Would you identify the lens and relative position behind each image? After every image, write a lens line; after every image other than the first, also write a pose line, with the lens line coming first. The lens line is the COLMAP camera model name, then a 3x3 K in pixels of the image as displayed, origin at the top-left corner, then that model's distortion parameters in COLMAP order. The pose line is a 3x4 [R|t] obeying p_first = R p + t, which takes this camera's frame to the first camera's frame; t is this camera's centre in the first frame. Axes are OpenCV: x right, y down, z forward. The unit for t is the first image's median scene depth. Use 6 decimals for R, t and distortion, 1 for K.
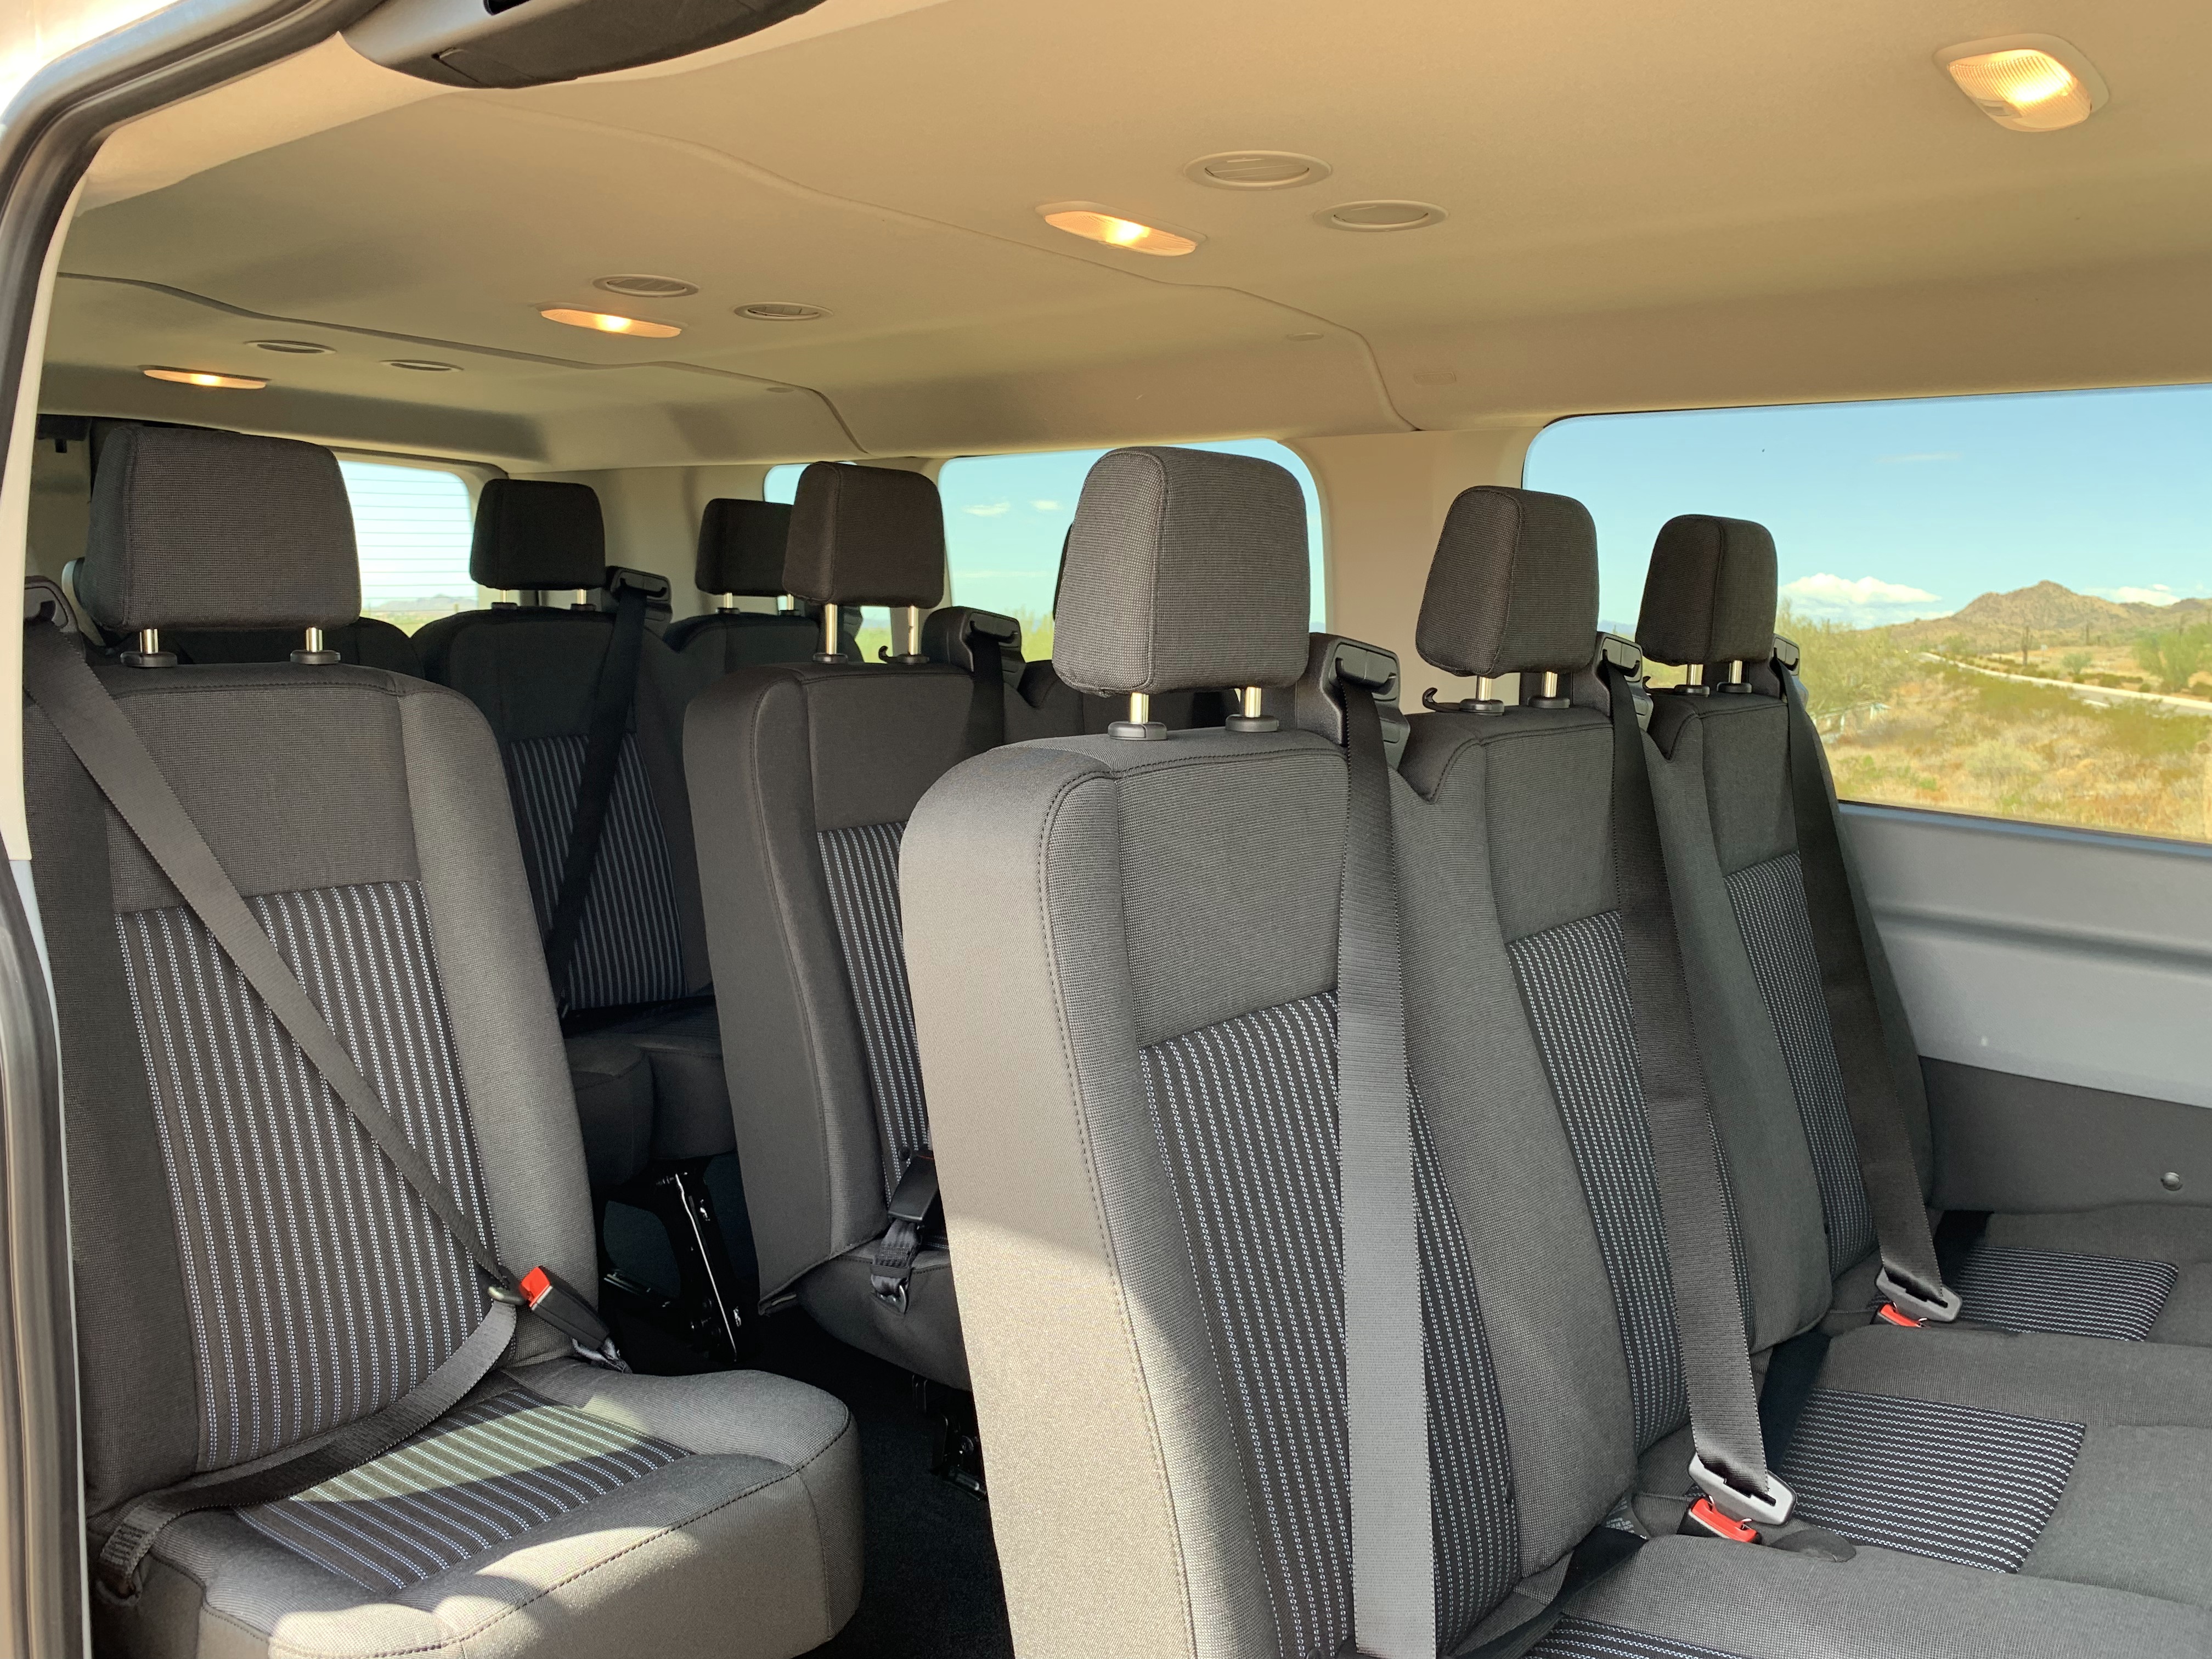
lens RADIAL K [[1745.7, 0, 1073.5], [0, 1745.7, 829.9], [0, 0, 1]] dist [0.127748, -0.284090]
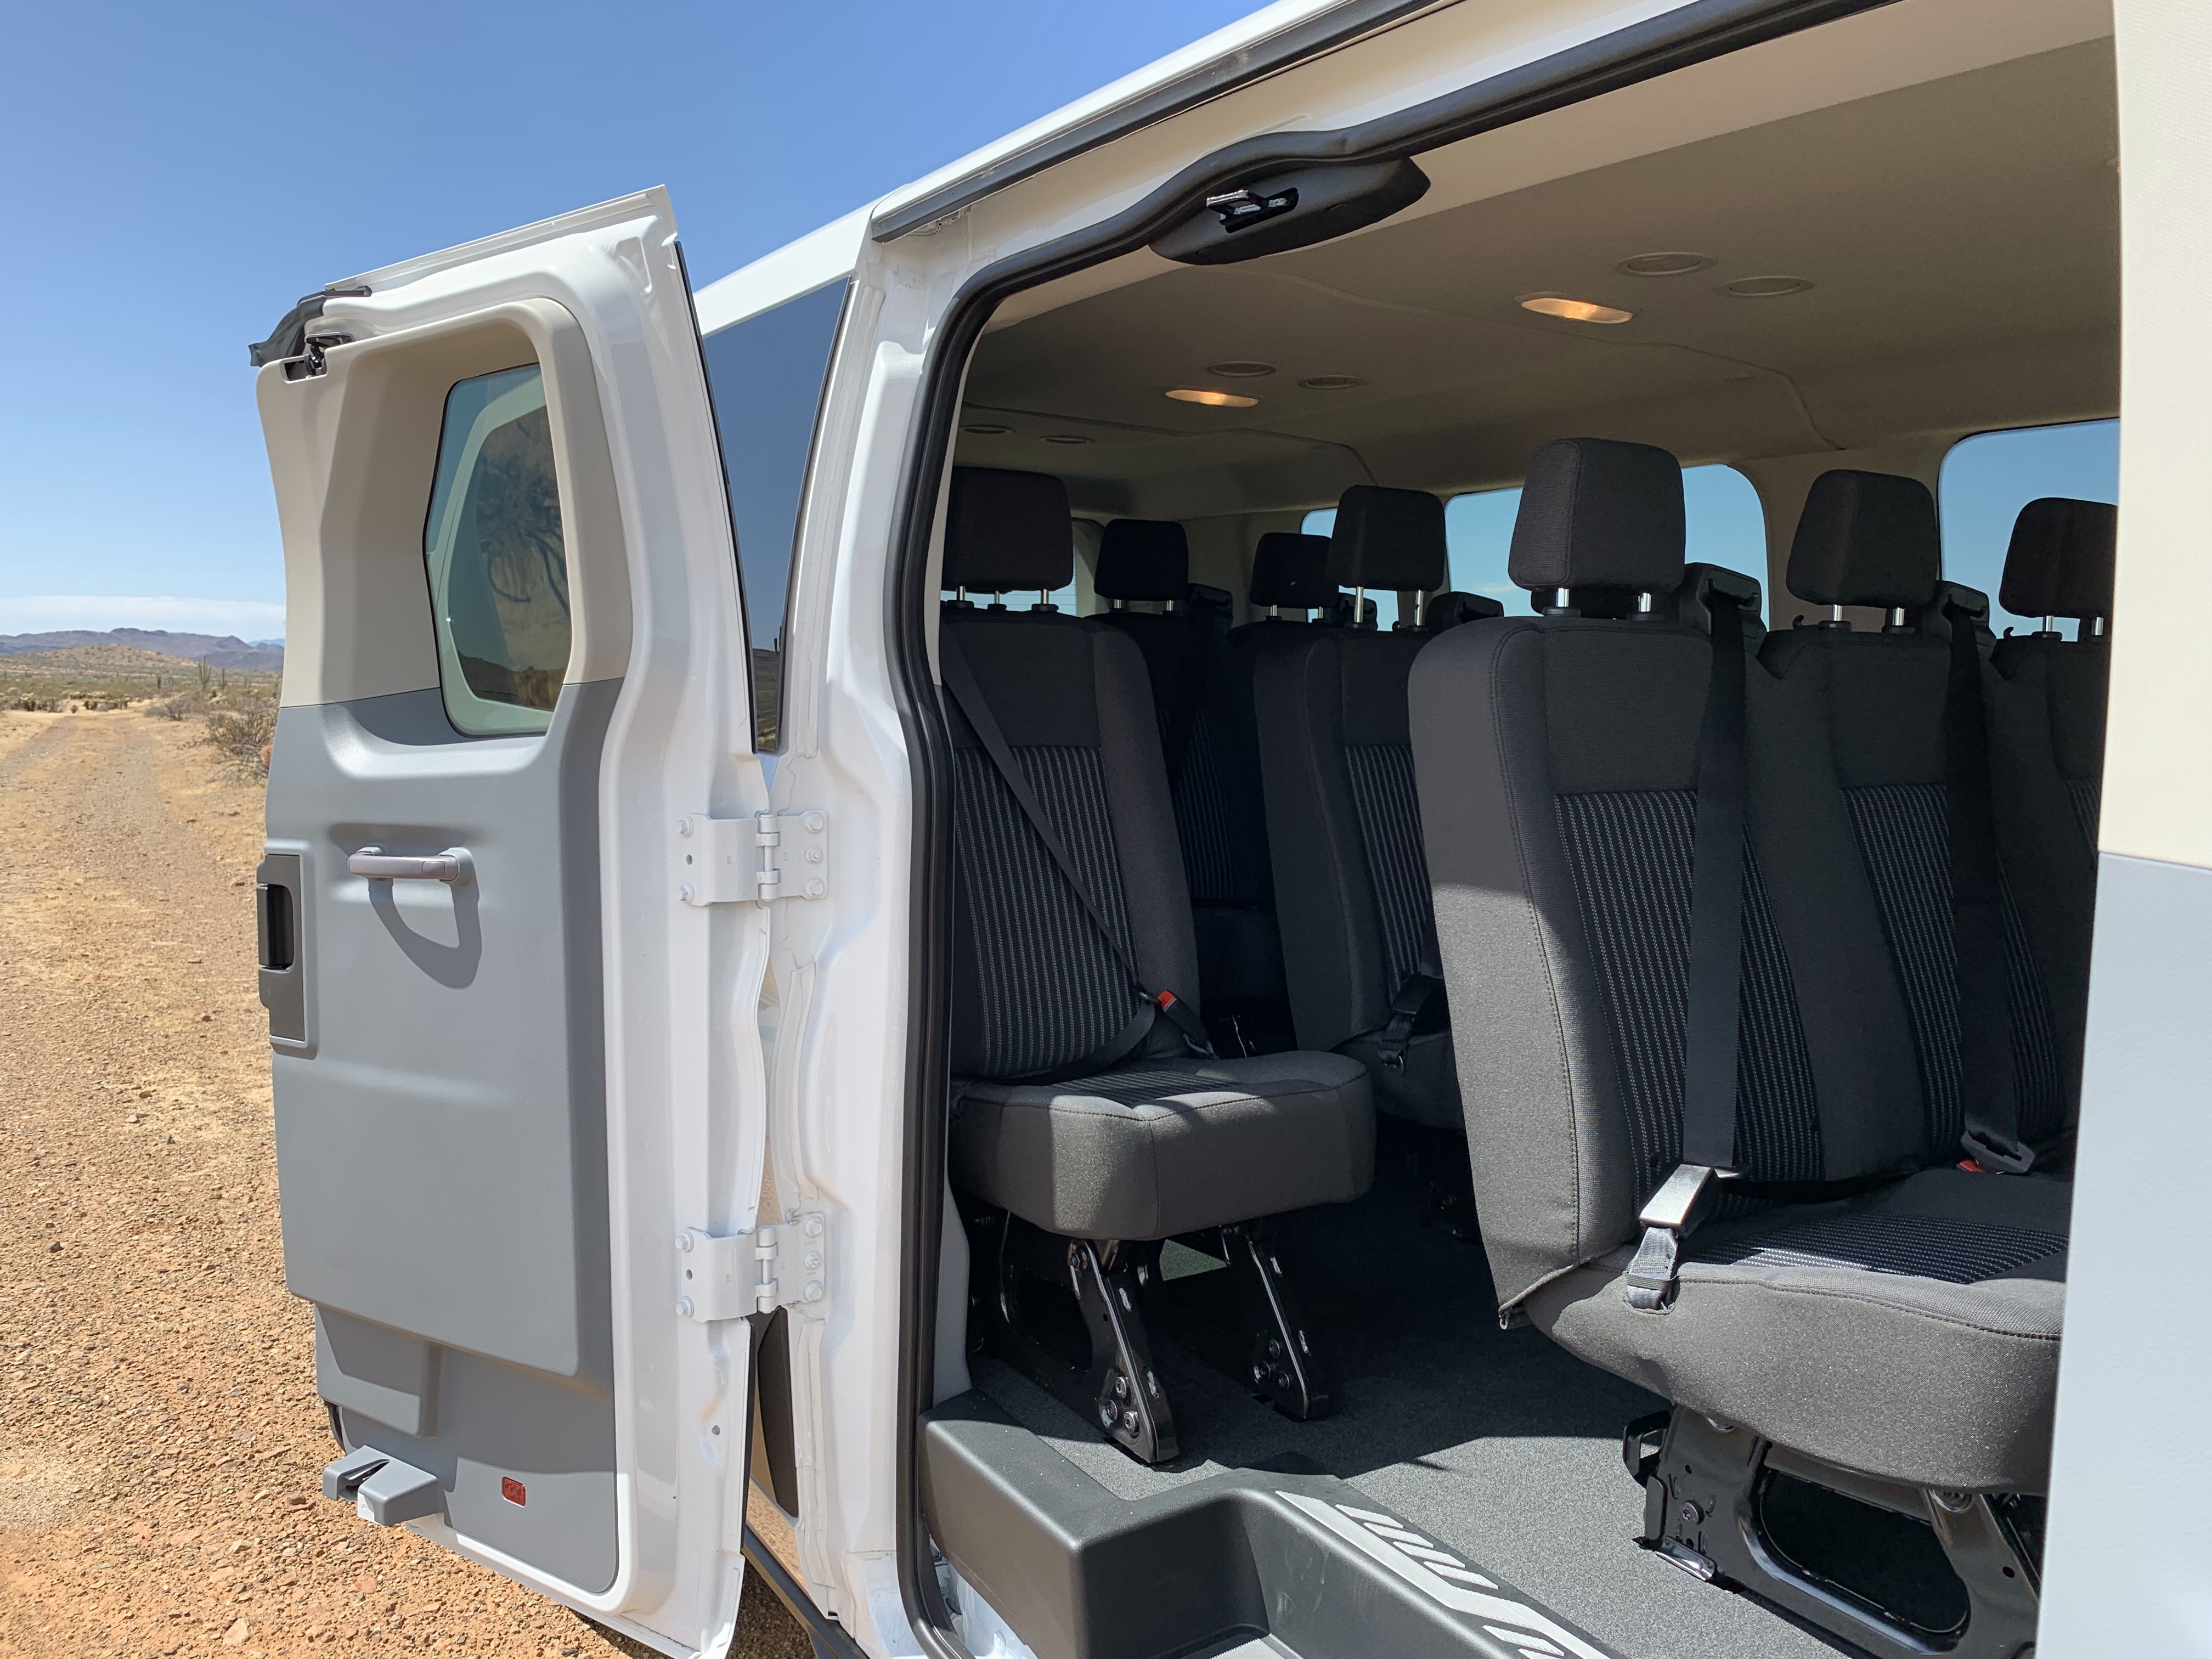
lens RADIAL K [[1745.7, 0, 1073.5], [0, 1745.7, 829.9], [0, 0, 1]] dist [0.127748, -0.284090]
pose [[0.960091, 0.020221, -0.278955, 0.045879], [-0.033977, 0.998428, -0.044566, 0.171103], [0.277616, 0.052265, 0.959269, -0.498835]]
